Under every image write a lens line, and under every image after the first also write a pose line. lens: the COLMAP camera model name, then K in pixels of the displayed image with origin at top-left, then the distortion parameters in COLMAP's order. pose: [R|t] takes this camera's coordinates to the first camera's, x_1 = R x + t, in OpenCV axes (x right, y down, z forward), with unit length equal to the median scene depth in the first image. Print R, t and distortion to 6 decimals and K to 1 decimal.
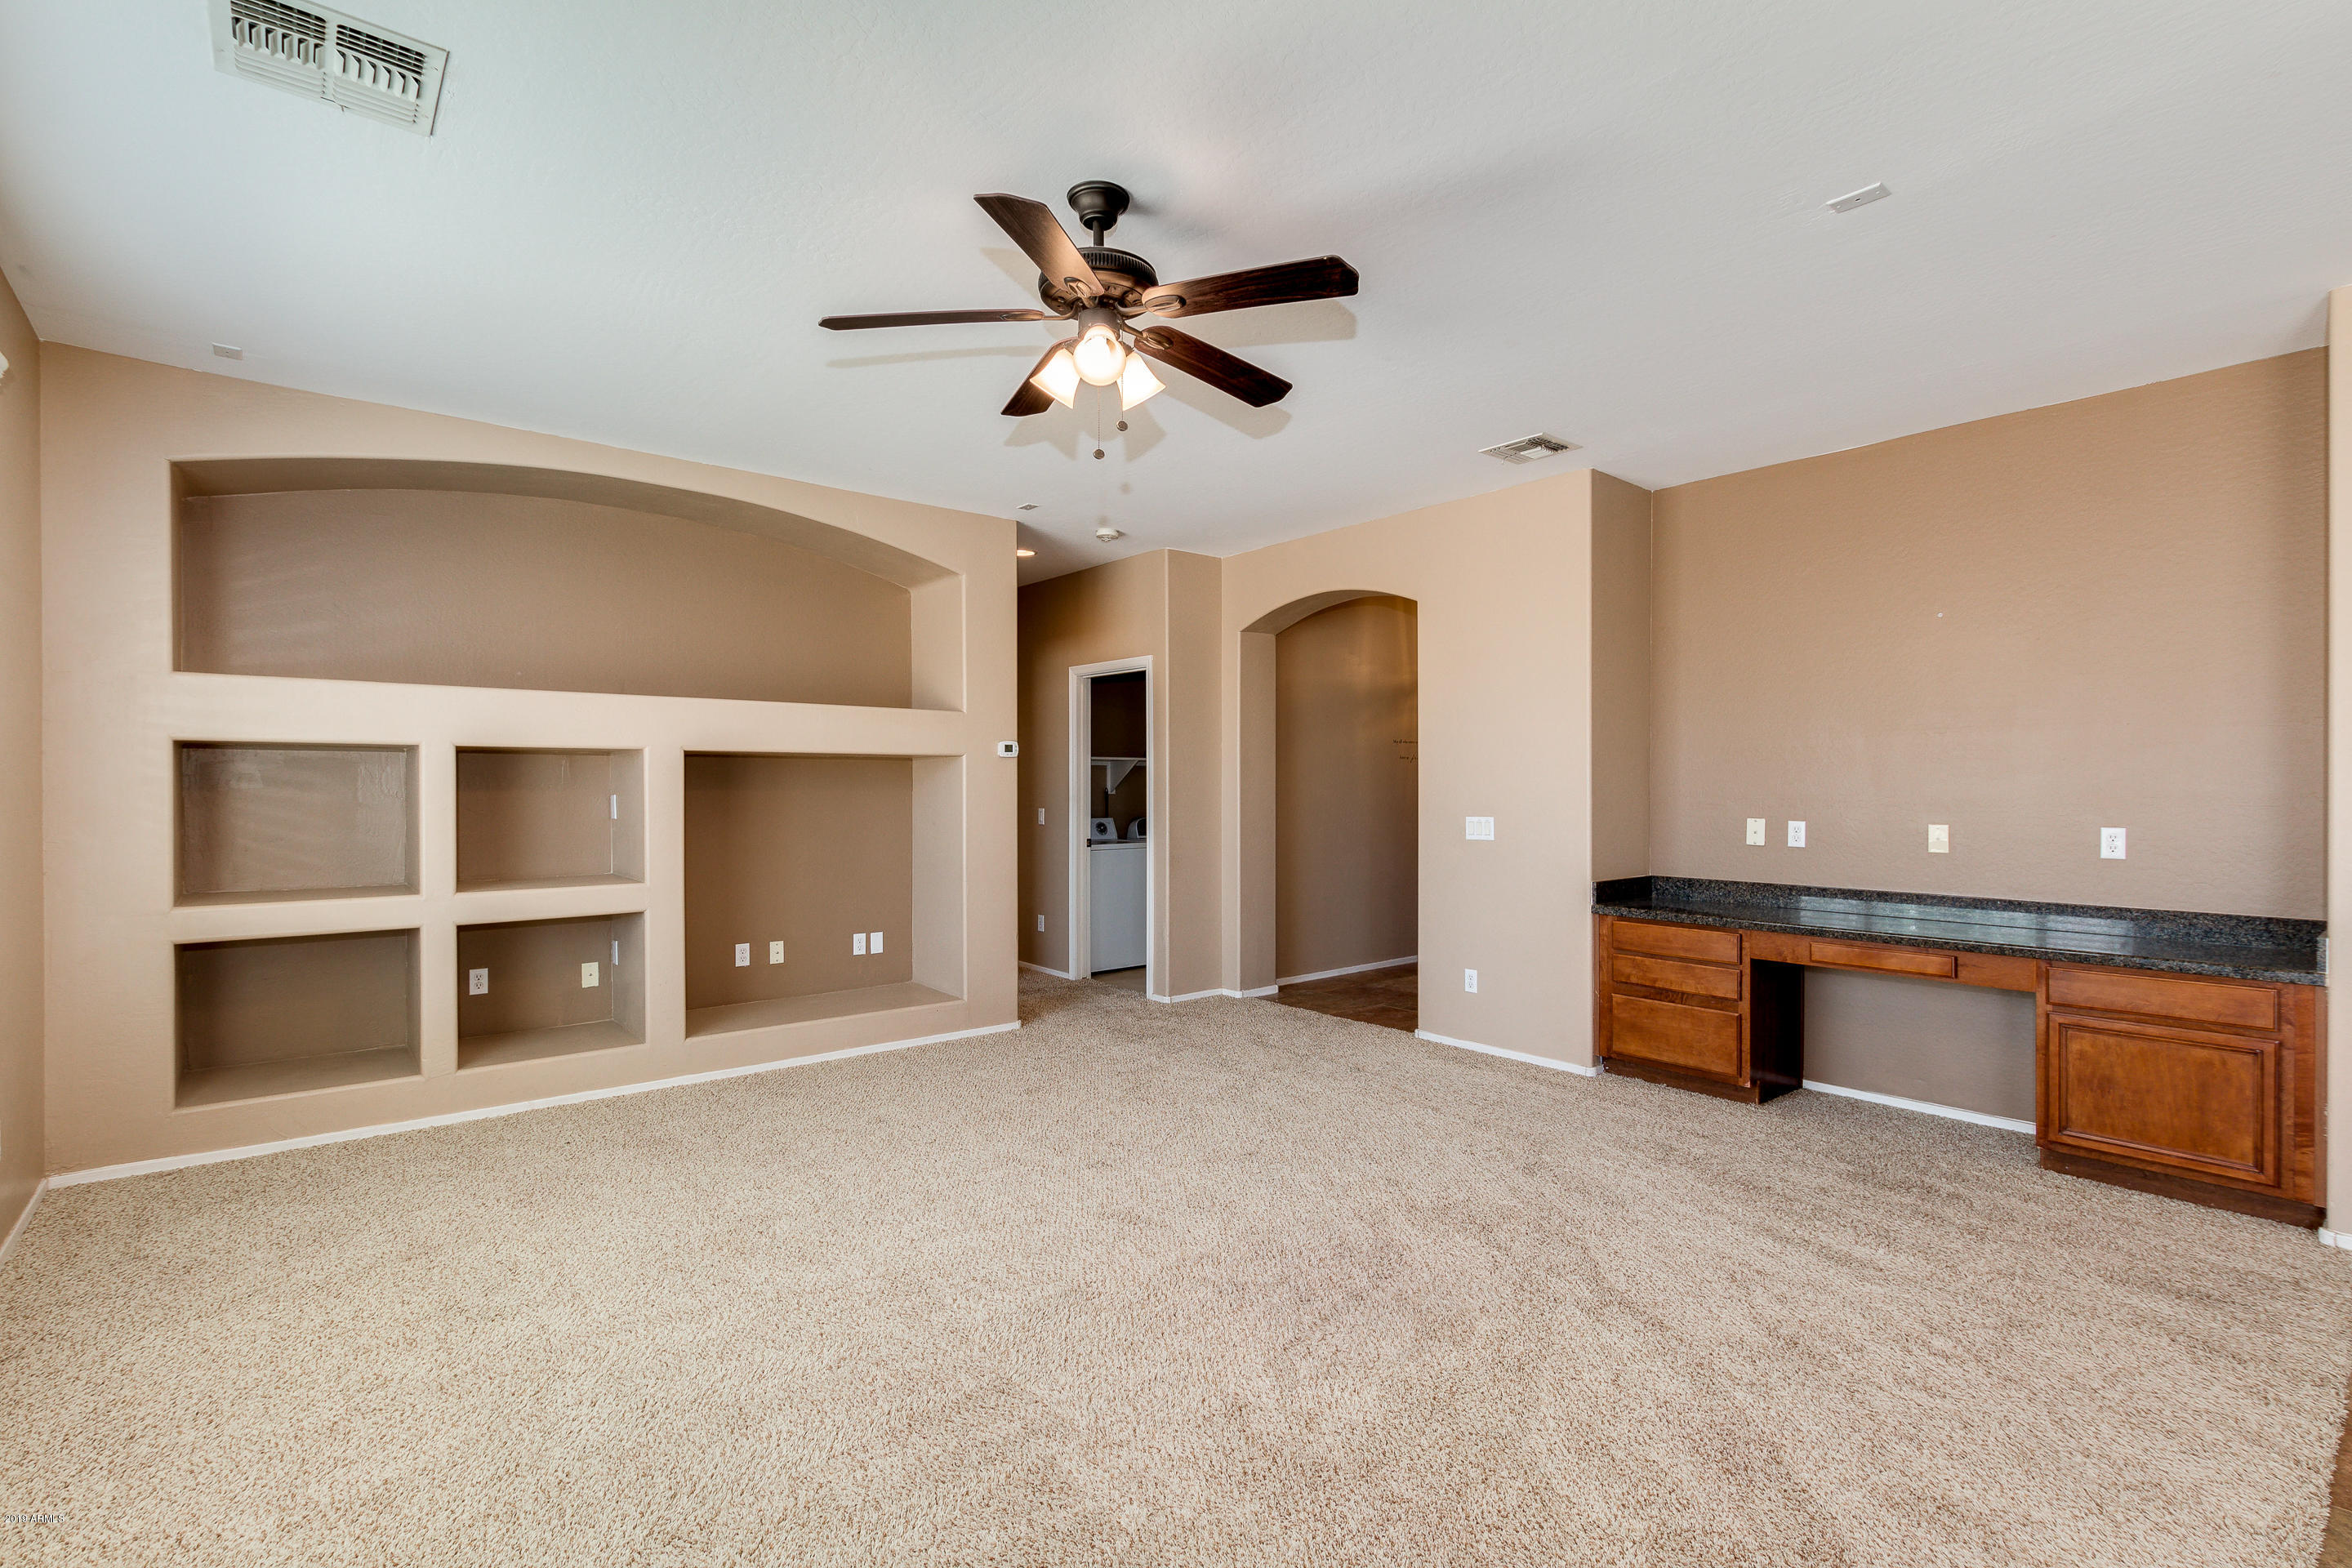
lens RADIAL K [[1069.8, 0, 1166.4], [0, 1069.8, 789.1], [0, 0, 1]] dist [0.004896, -0.003470]
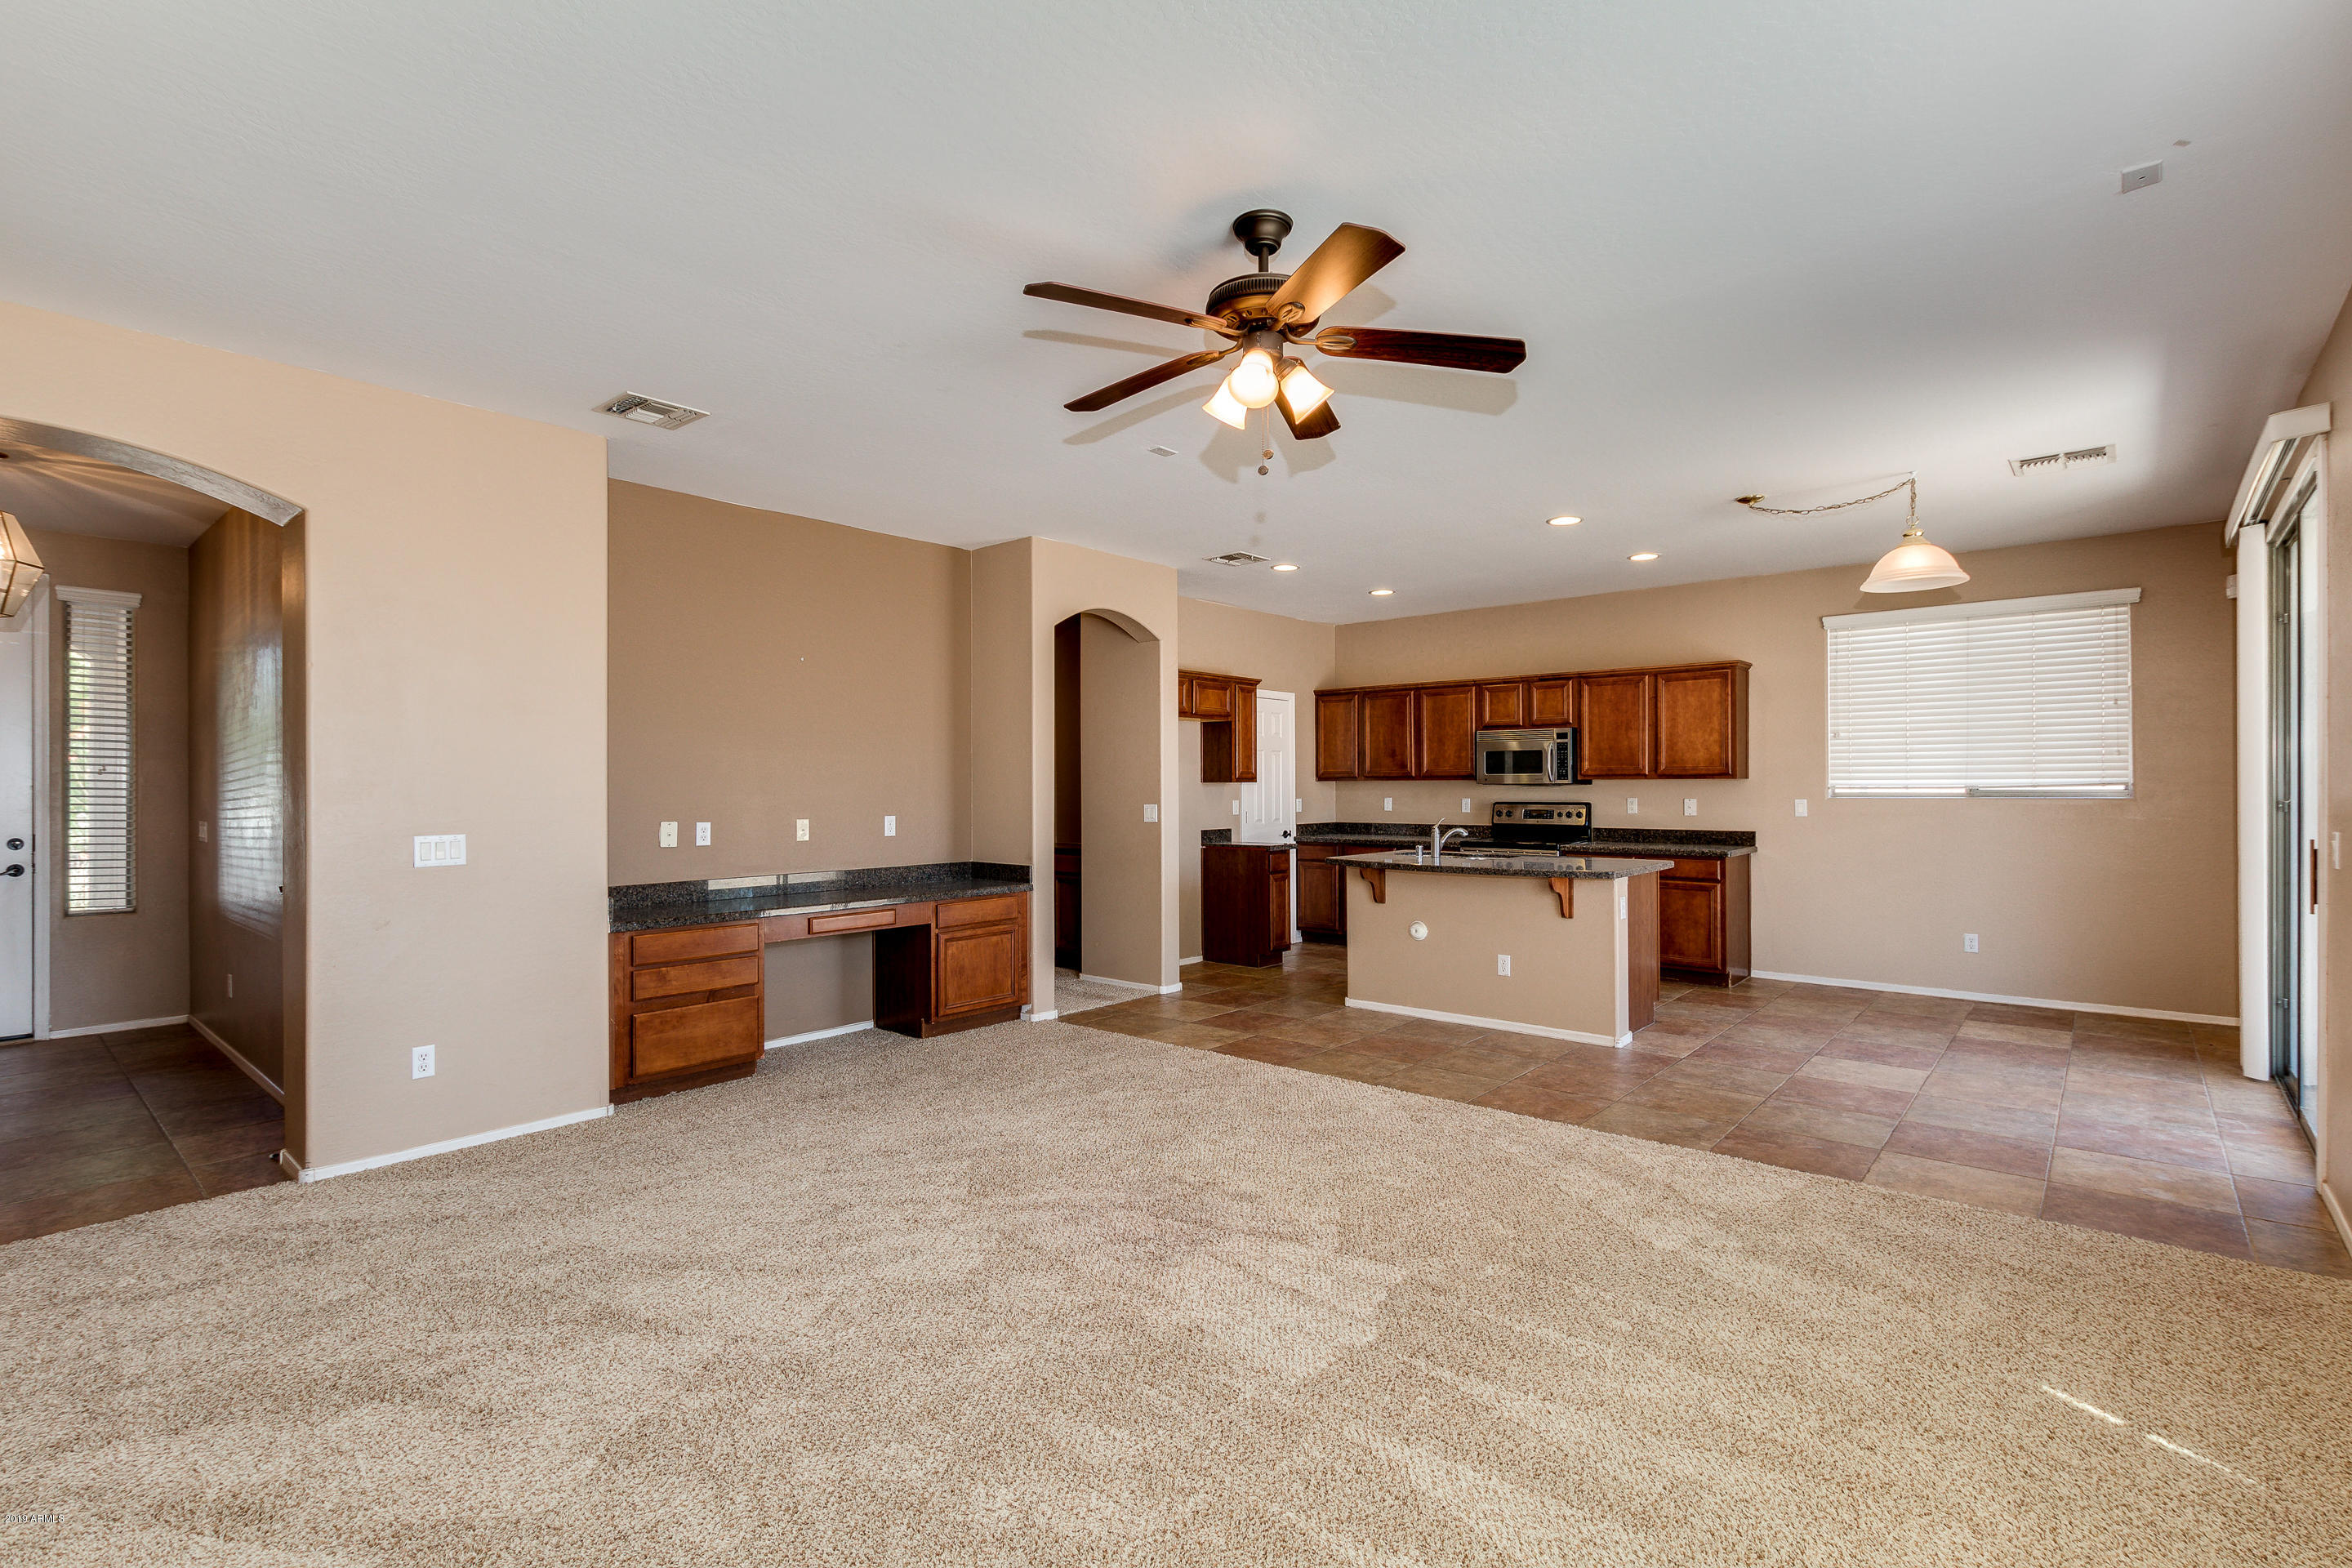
lens RADIAL K [[1069.8, 0, 1209.6], [0, 1069.8, 782.0], [0, 0, 1]] dist [0.004896, -0.003470]
pose [[-0.200175, 0.001842, 0.979758, -0.590551], [0.003425, 0.999993, -0.001181, -0.008779], [-0.979754, 0.003119, -0.200180, 0.690261]]
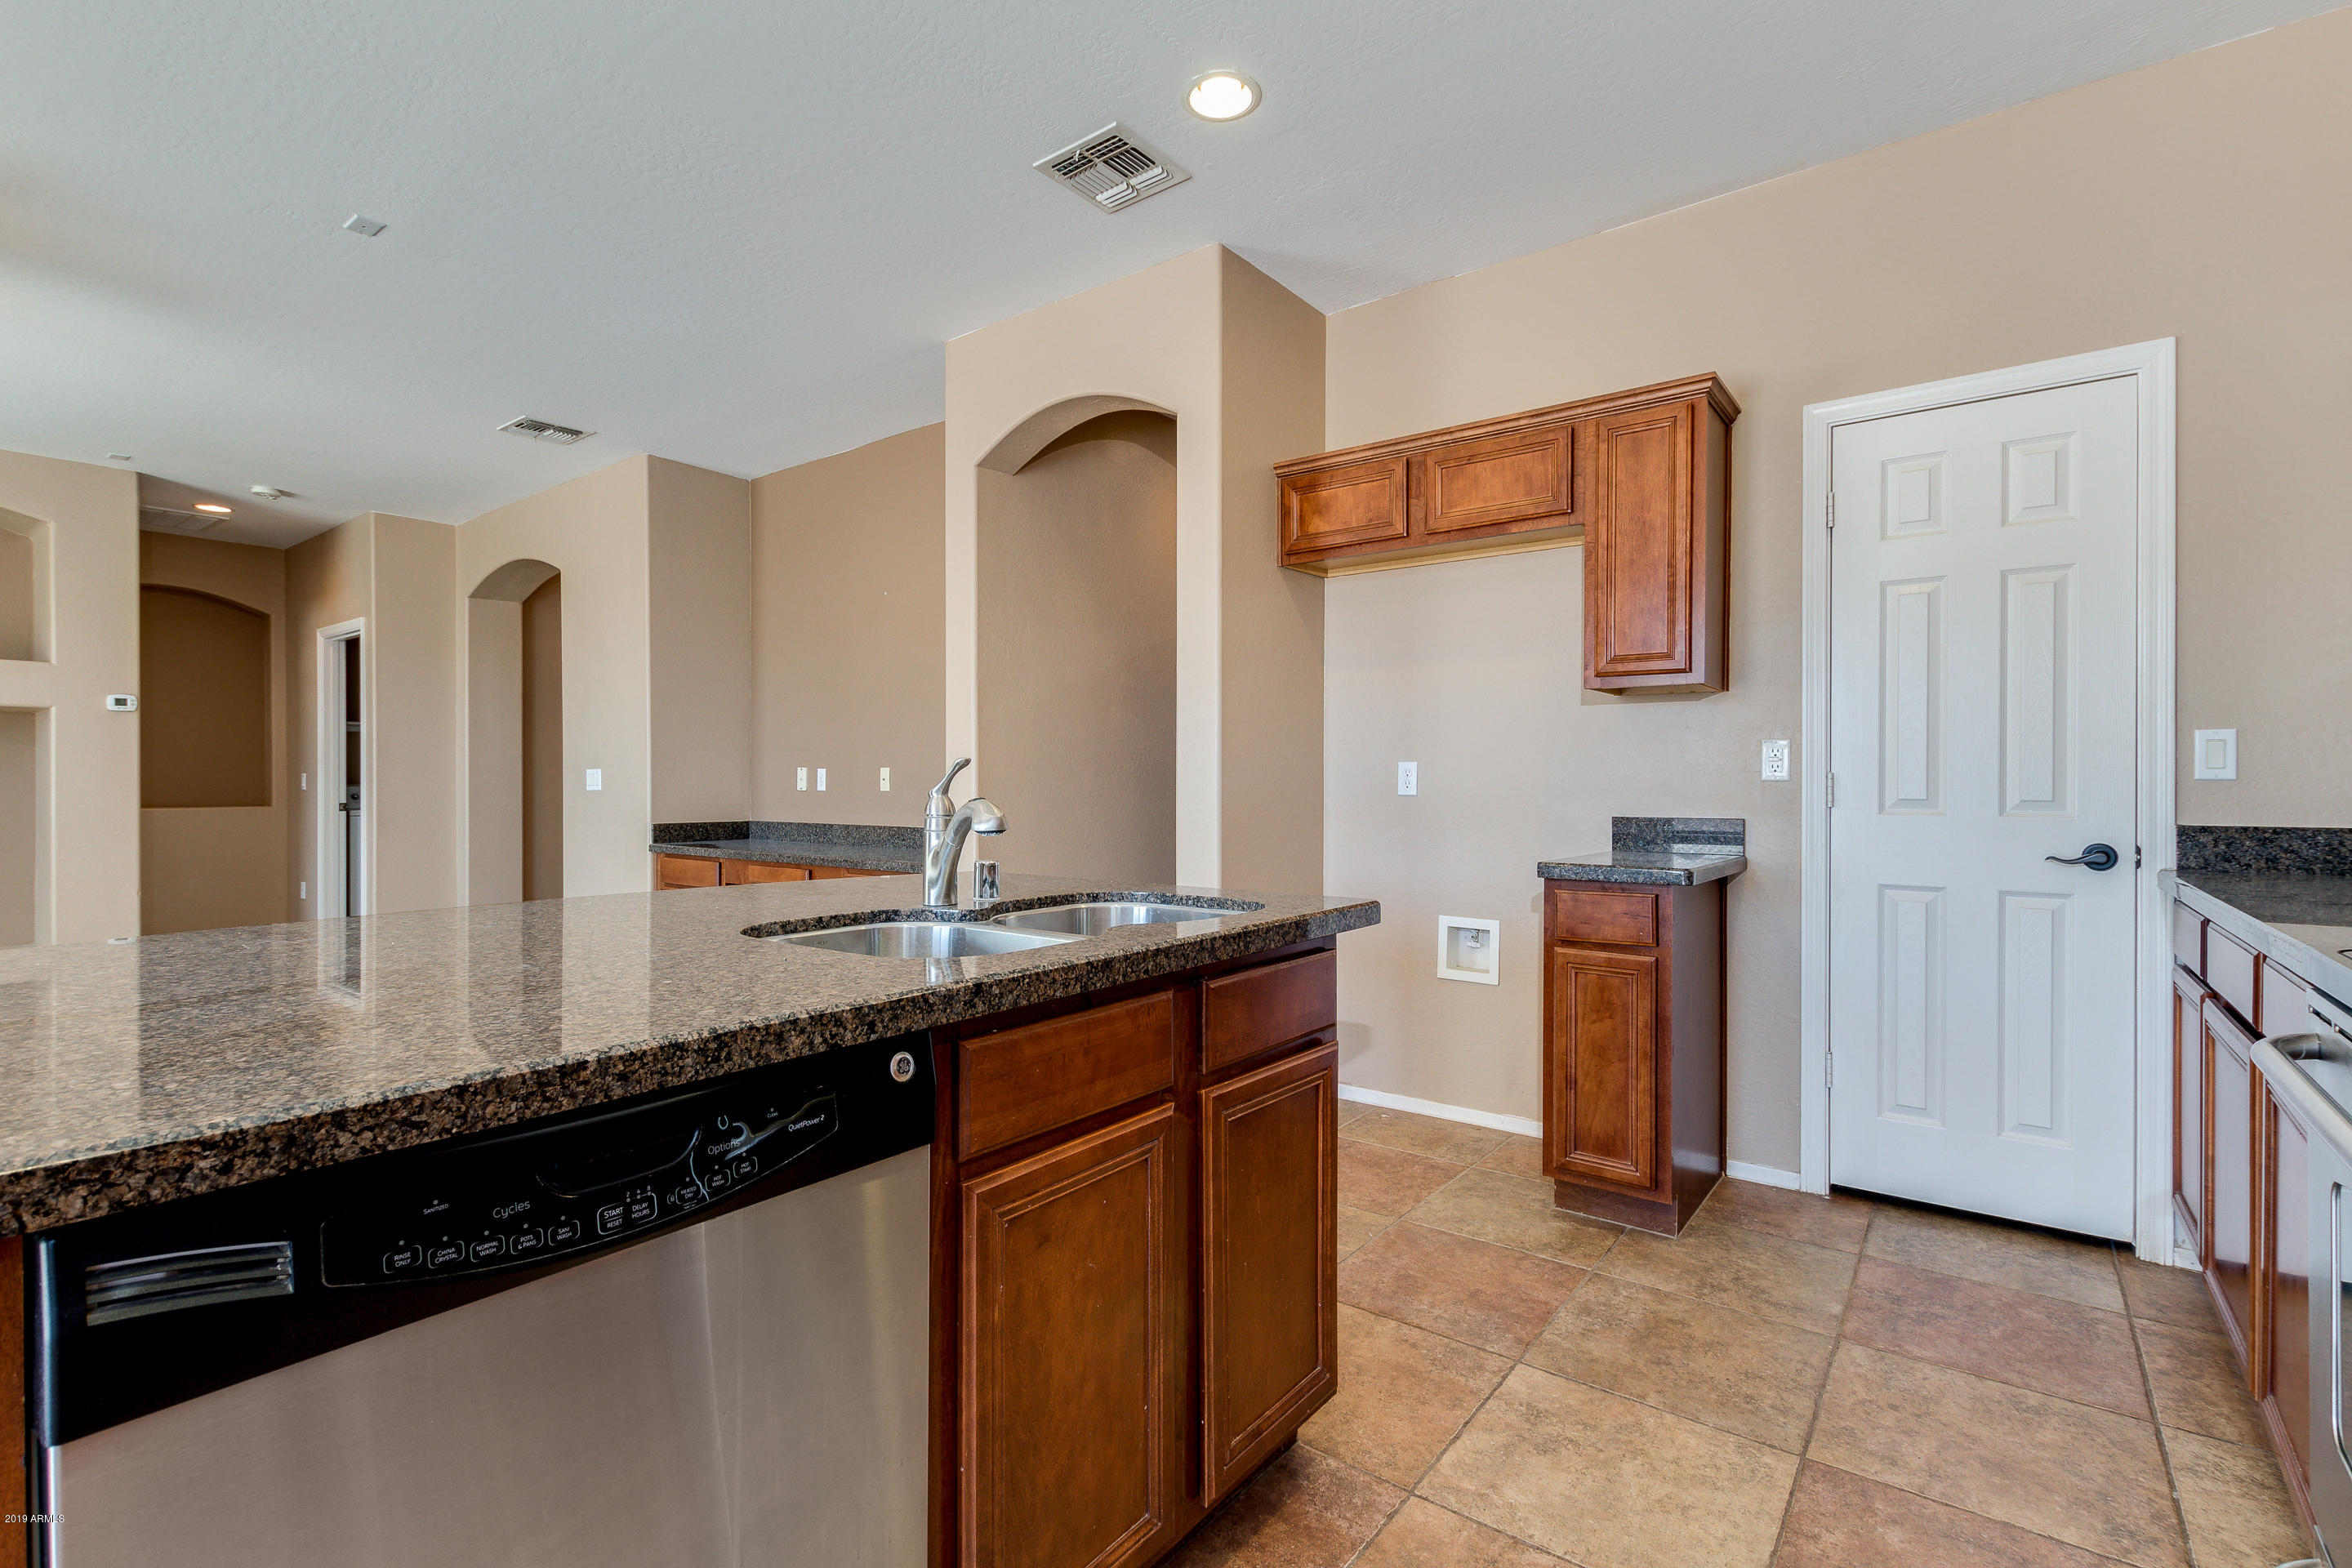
lens RADIAL K [[1069.8, 0, 1133.8], [0, 1069.8, 785.3], [0, 0, 1]] dist [0.004896, -0.003470]
pose [[0.972415, -0.001568, 0.233253, 0.630976], [0.000891, 0.999995, 0.003008, 0.043349], [-0.233256, -0.002718, 0.972412, -0.208031]]
